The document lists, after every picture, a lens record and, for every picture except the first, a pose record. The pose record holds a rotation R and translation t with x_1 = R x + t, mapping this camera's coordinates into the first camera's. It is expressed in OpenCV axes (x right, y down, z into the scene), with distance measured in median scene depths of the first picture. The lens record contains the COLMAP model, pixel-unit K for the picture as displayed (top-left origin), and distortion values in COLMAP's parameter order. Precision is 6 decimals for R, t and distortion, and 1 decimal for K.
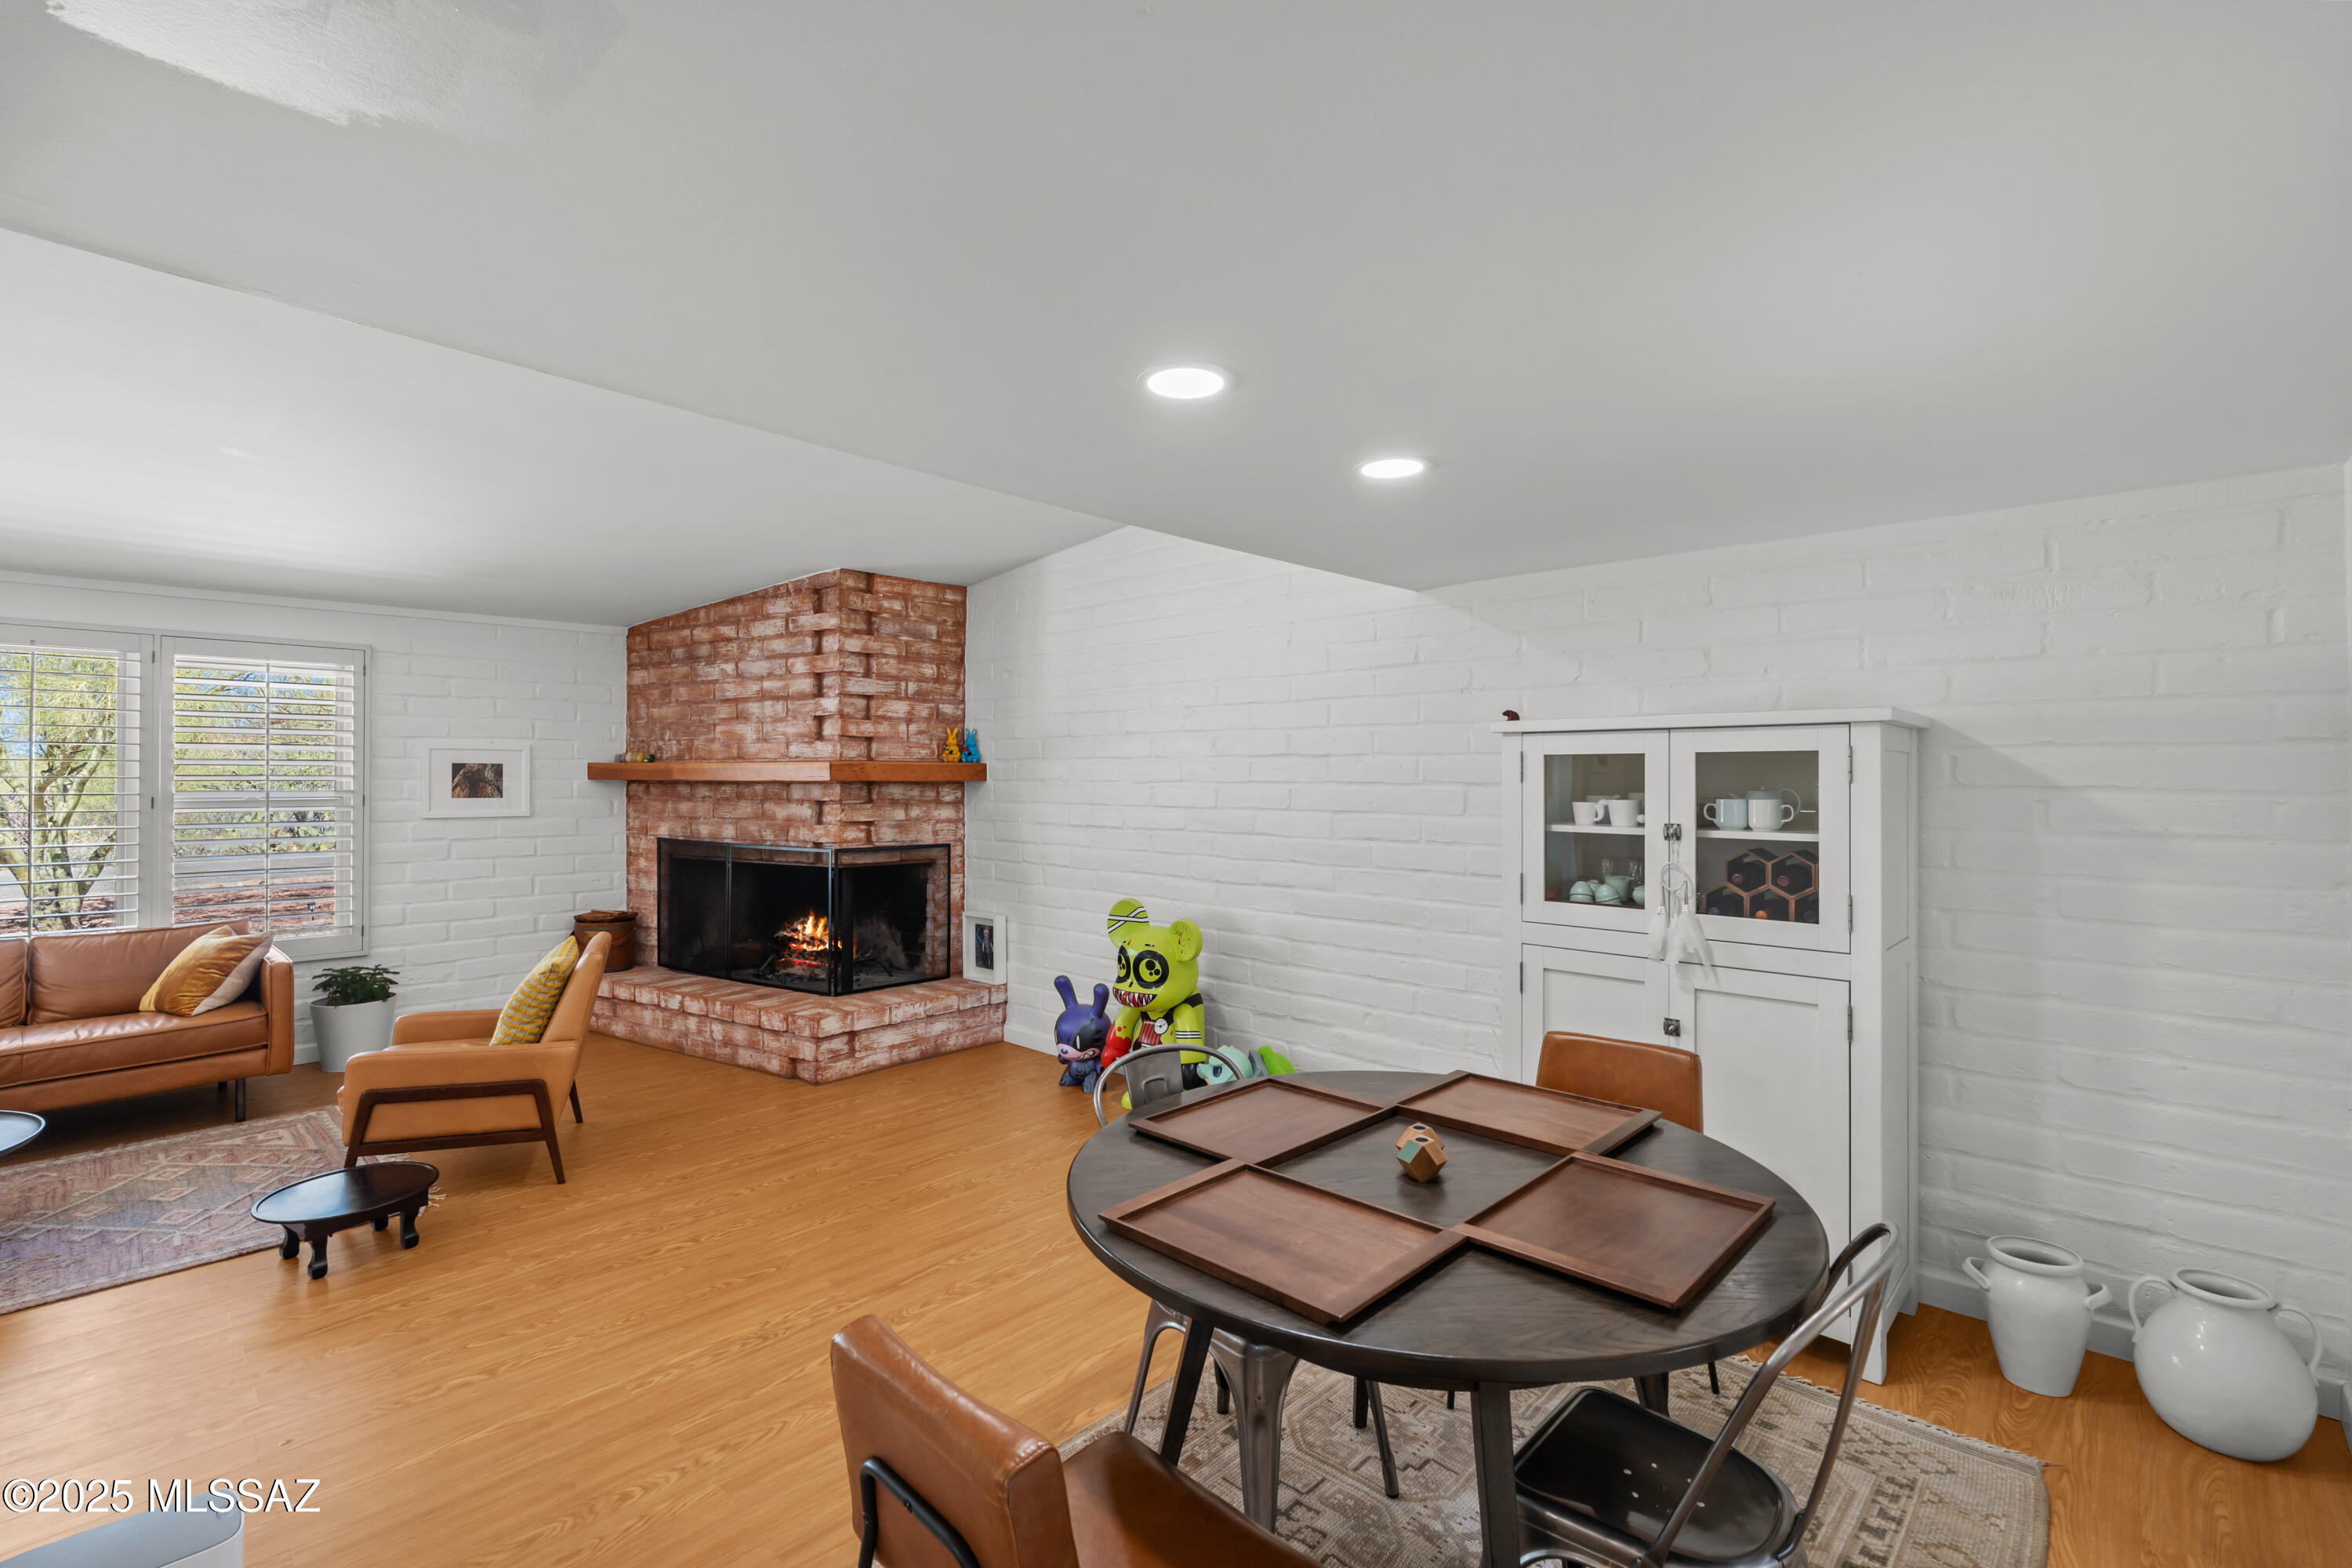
lens RADIAL K [[1032.4, 0, 1171.7], [0, 1032.4, 761.9], [0, 0, 1]] dist [-0.005805, 0.000501]
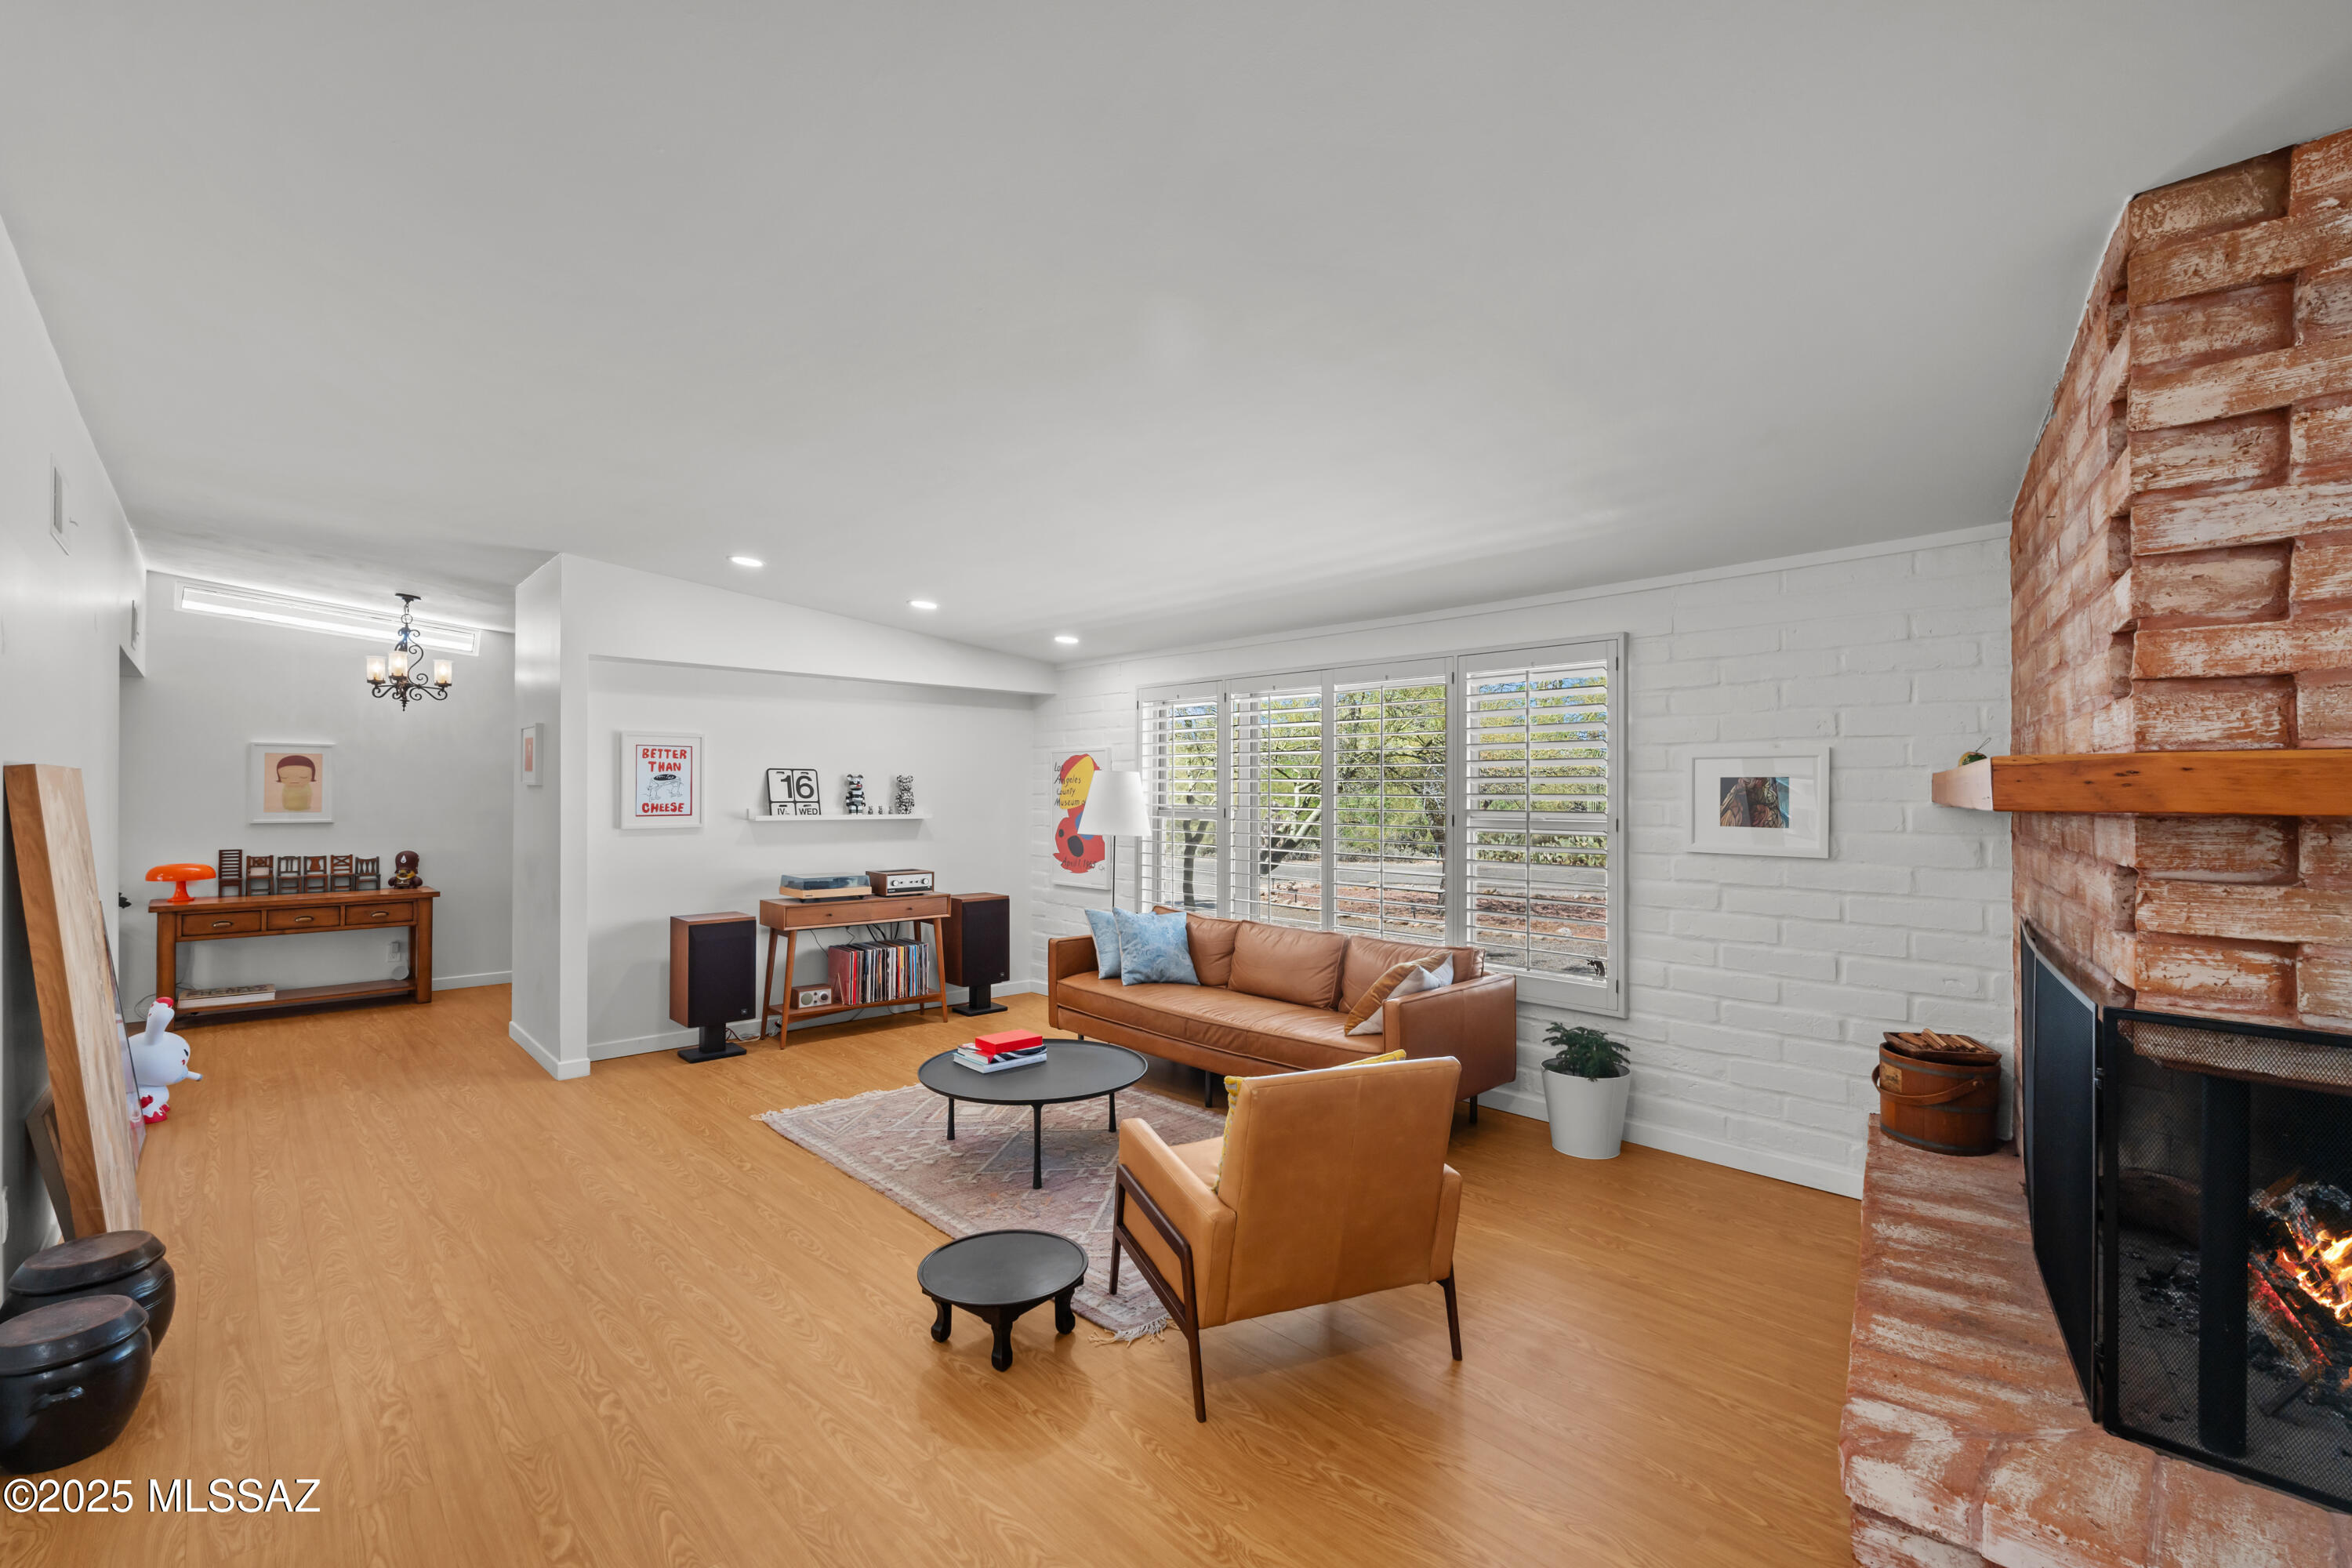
lens RADIAL K [[1032.4, 0, 1181.1], [0, 1032.4, 796.2], [0, 0, 1]] dist [-0.005805, 0.000501]
pose [[-0.069964, 0.002421, -0.997547, 0.043133], [0.013513, 0.999908, 0.001479, 0.008241], [0.997458, -0.013377, -0.069990, 0.691664]]
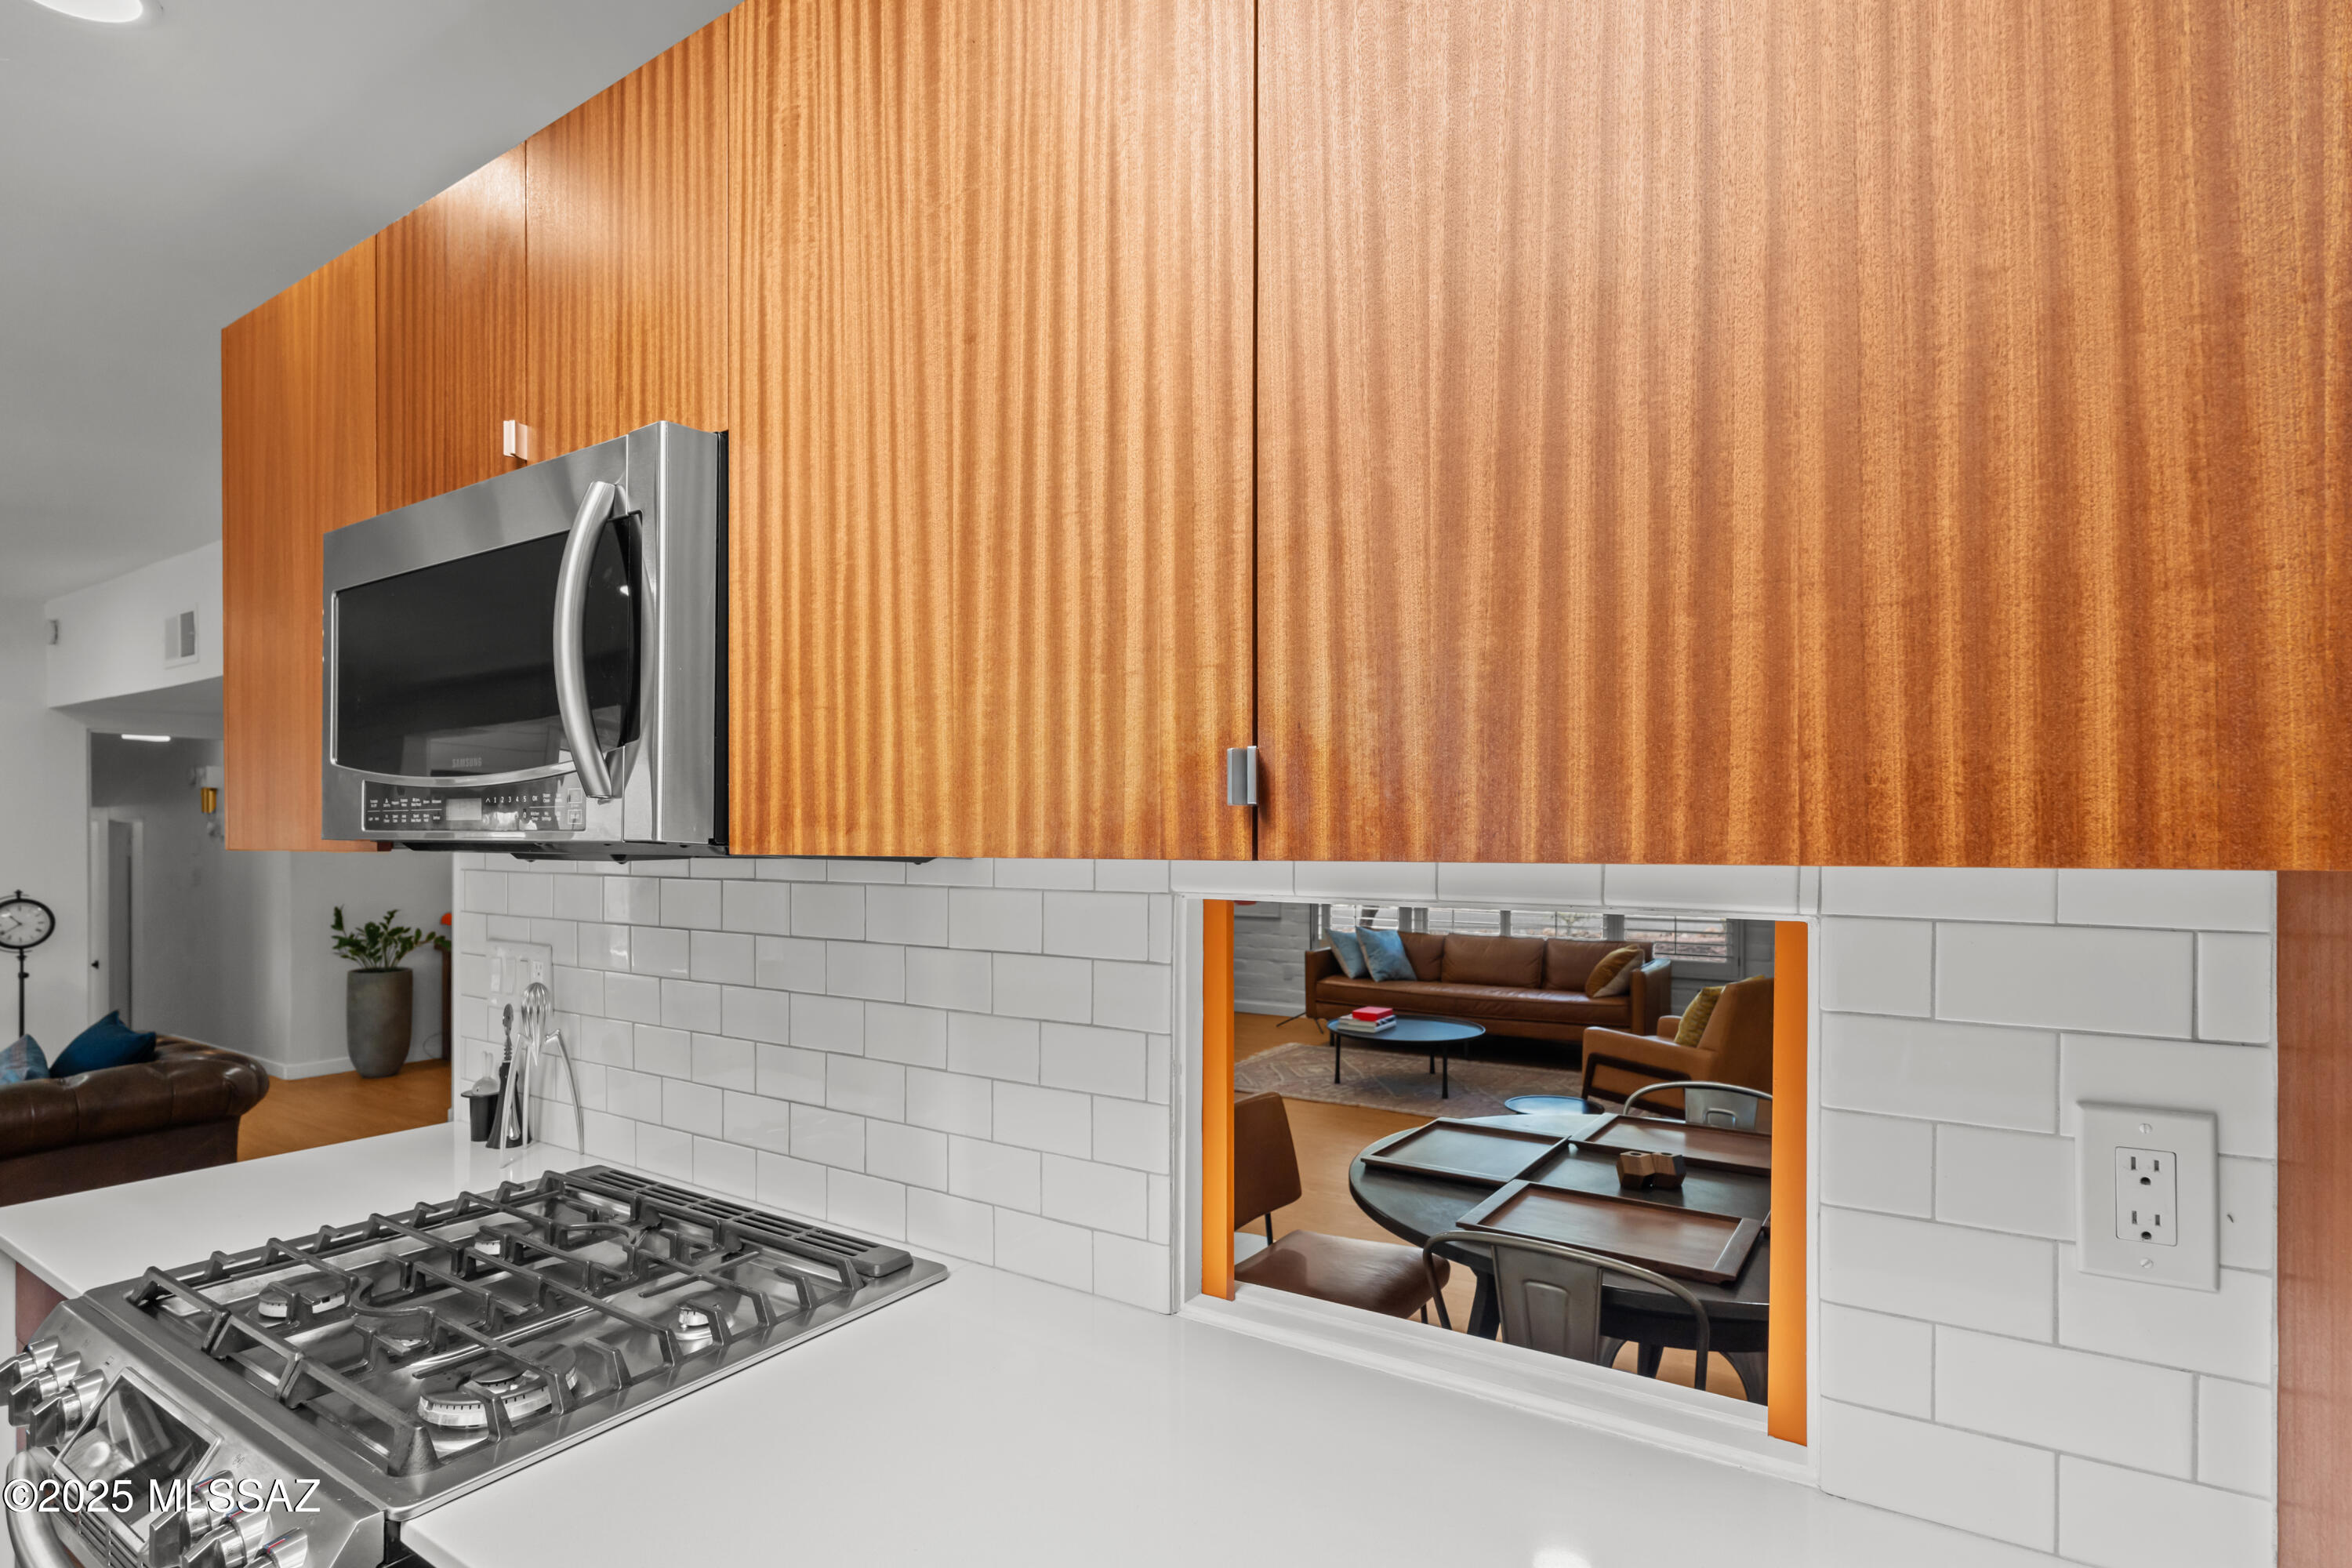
lens RADIAL K [[1142.6, 0, 1172.4], [0, 1142.6, 840.9], [0, 0, 1]] dist [-0.000512, 0.000482]
pose [[0.176662, 0.000609, -0.984271, 0.454529], [0.016715, 0.999854, 0.003619, -0.002089], [0.984130, -0.017092, 0.176626, 0.081584]]
